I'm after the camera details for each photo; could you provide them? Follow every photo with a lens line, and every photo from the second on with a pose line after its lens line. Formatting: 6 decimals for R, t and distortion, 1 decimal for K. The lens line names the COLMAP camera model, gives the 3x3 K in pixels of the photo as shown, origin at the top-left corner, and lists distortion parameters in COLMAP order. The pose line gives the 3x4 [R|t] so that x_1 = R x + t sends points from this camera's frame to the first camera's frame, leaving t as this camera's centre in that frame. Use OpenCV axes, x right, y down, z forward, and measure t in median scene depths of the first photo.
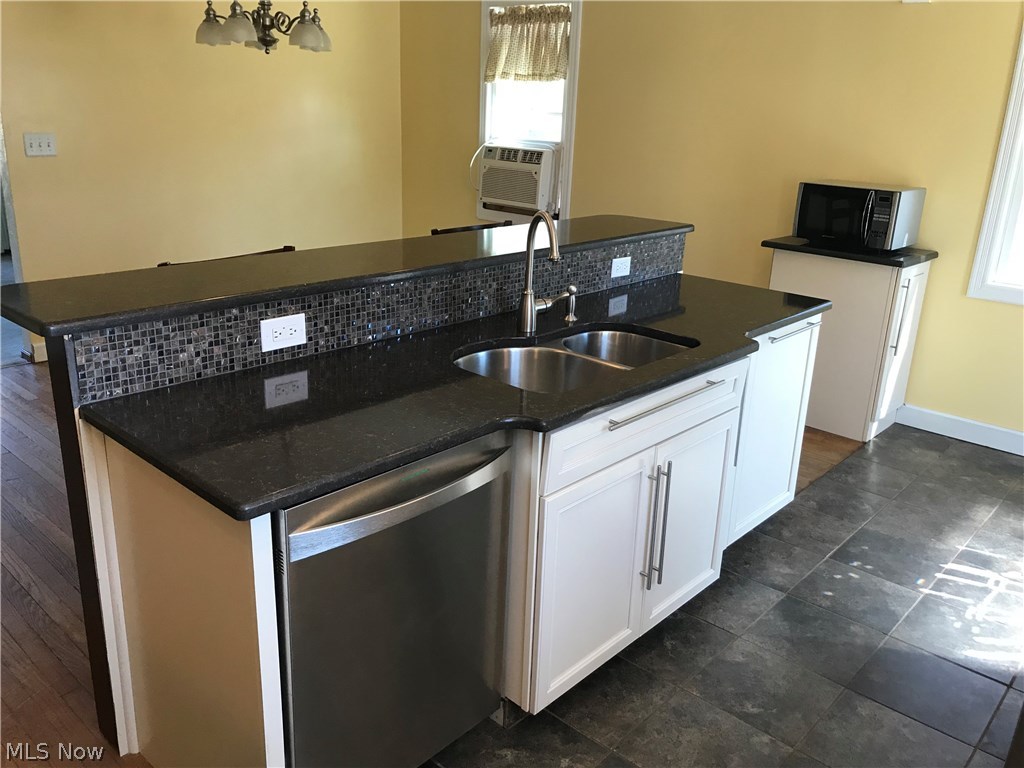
lens RADIAL K [[838.0, 0, 510.4], [0, 838.0, 377.2], [0, 0, 1]] dist [0.061601, -0.072958]
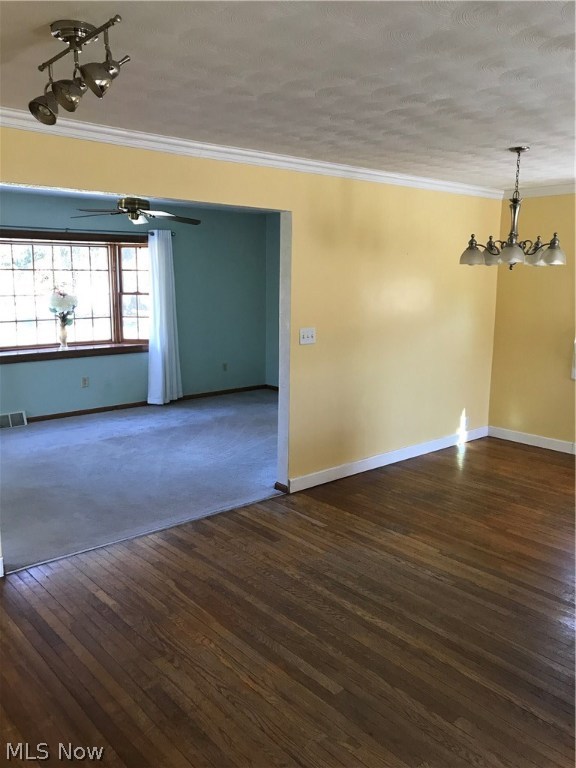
lens RADIAL K [[628.5, 0, 303.9], [0, 628.5, 385.6], [0, 0, 1]] dist [0.061601, -0.072958]
pose [[0.993548, -0.005058, -0.113303, -1.623076], [-0.011968, 0.988751, -0.149091, -0.147716], [0.112783, 0.149485, 0.982311, 0.002146]]
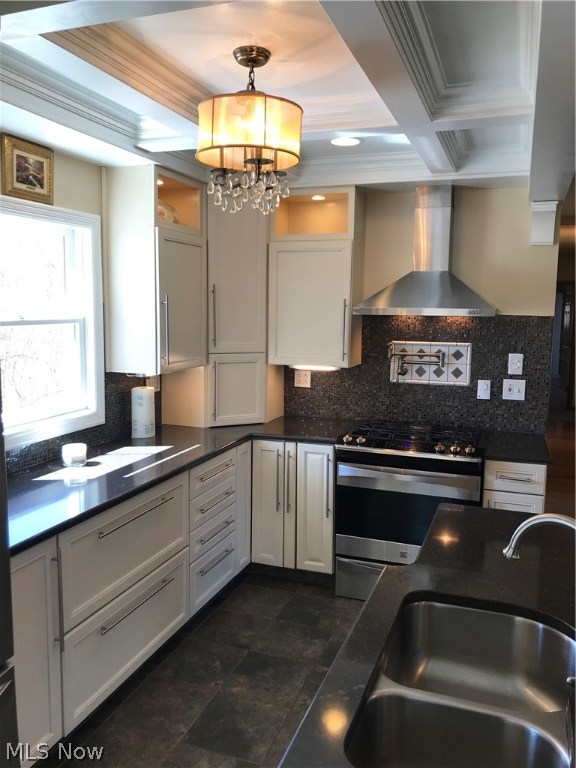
lens RADIAL K [[628.5, 0, 285.4], [0, 628.5, 385.2], [0, 0, 1]] dist [0.061601, -0.072958]
pose [[-0.925531, 0.015683, -0.378348, -1.823588], [-0.147761, 0.904979, 0.398973, -0.768645], [0.348654, 0.425167, -0.835269, 2.998786]]
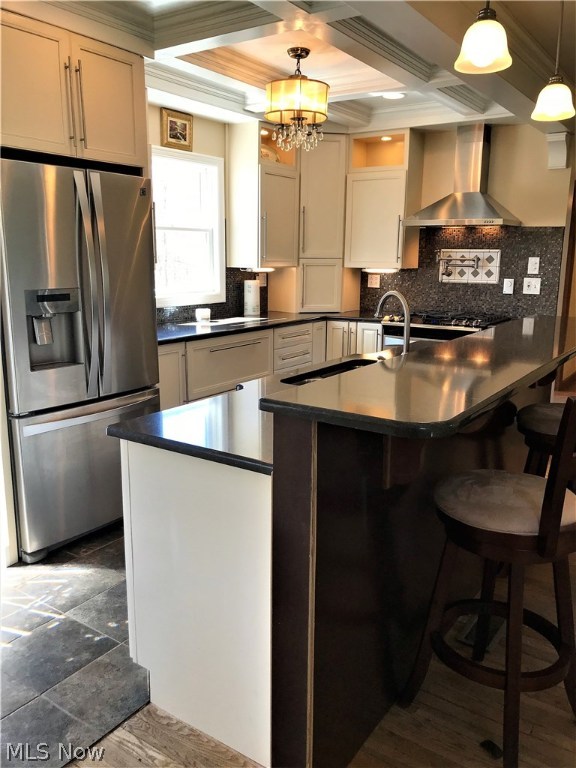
lens RADIAL K [[628.5, 0, 288.5], [0, 628.5, 382.8], [0, 0, 1]] dist [0.061601, -0.072958]
pose [[-0.989606, -0.002233, -0.143790, -1.872033], [-0.073507, 0.867242, 0.492430, -0.850402], [0.123601, 0.497882, -0.858392, 3.482444]]
